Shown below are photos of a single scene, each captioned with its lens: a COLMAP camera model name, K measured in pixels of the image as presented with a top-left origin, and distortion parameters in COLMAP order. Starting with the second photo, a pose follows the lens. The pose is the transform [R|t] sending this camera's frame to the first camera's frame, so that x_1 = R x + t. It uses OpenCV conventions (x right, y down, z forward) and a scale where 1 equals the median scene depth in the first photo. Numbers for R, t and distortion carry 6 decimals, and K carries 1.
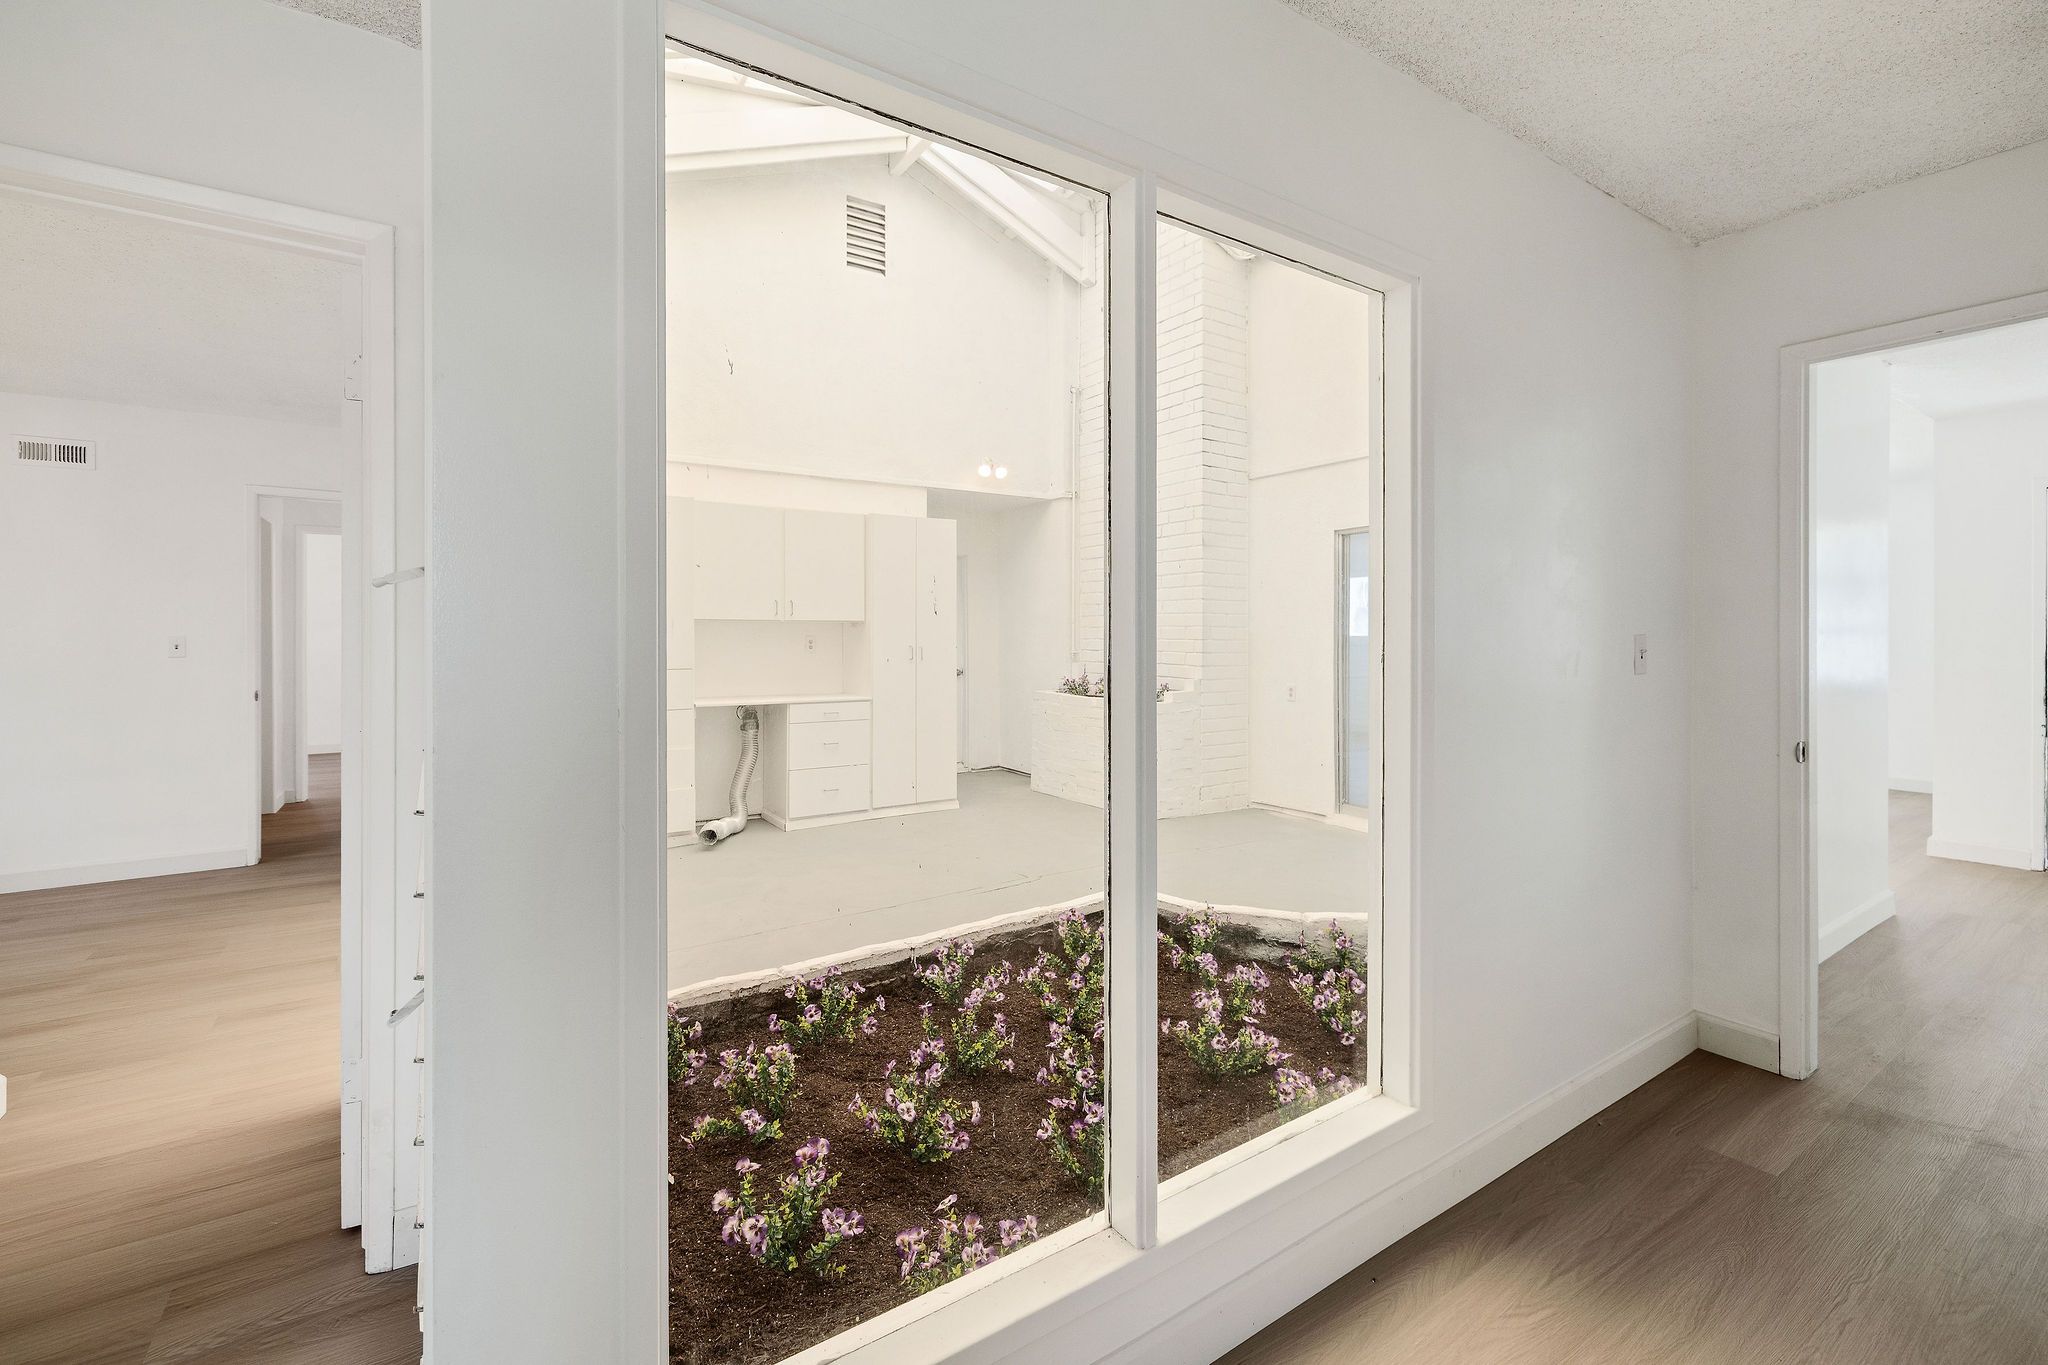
lens RADIAL K [[873.4, 0, 1022.9], [0, 873.4, 641.9], [0, 0, 1]] dist [-0.001437, -0.000088]
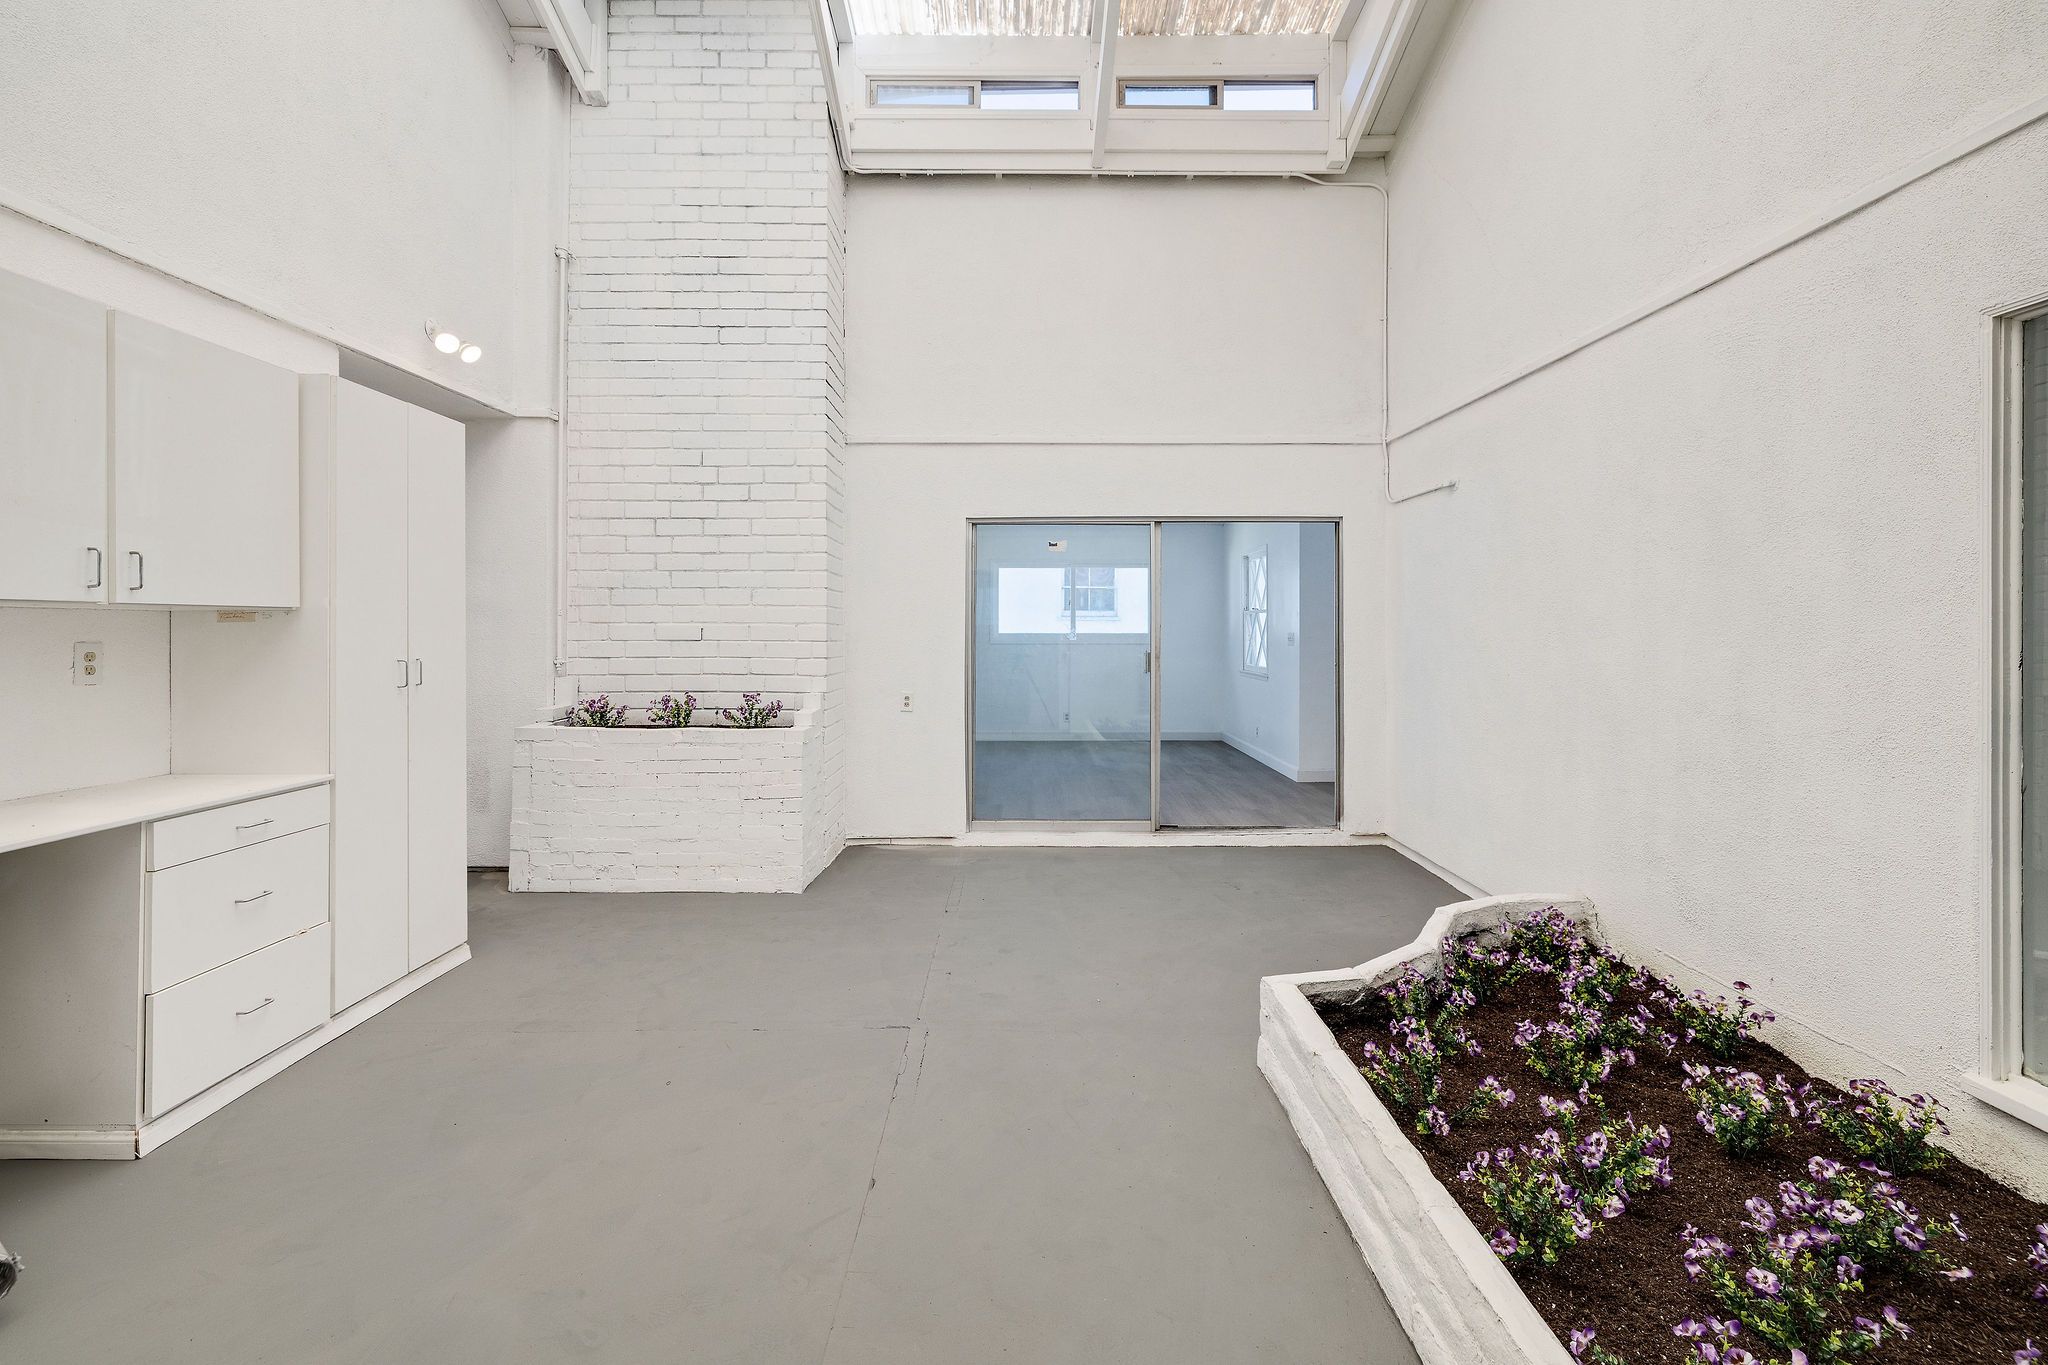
lens RADIAL K [[873.4, 0, 1022.9], [0, 873.4, 641.9], [0, 0, 1]] dist [-0.001437, -0.000088]
pose [[0.548985, -0.010637, 0.835765, -0.343044], [0.005387, 0.999943, 0.009188, -0.008126], [-0.835815, -0.000542, 0.549011, 0.425949]]
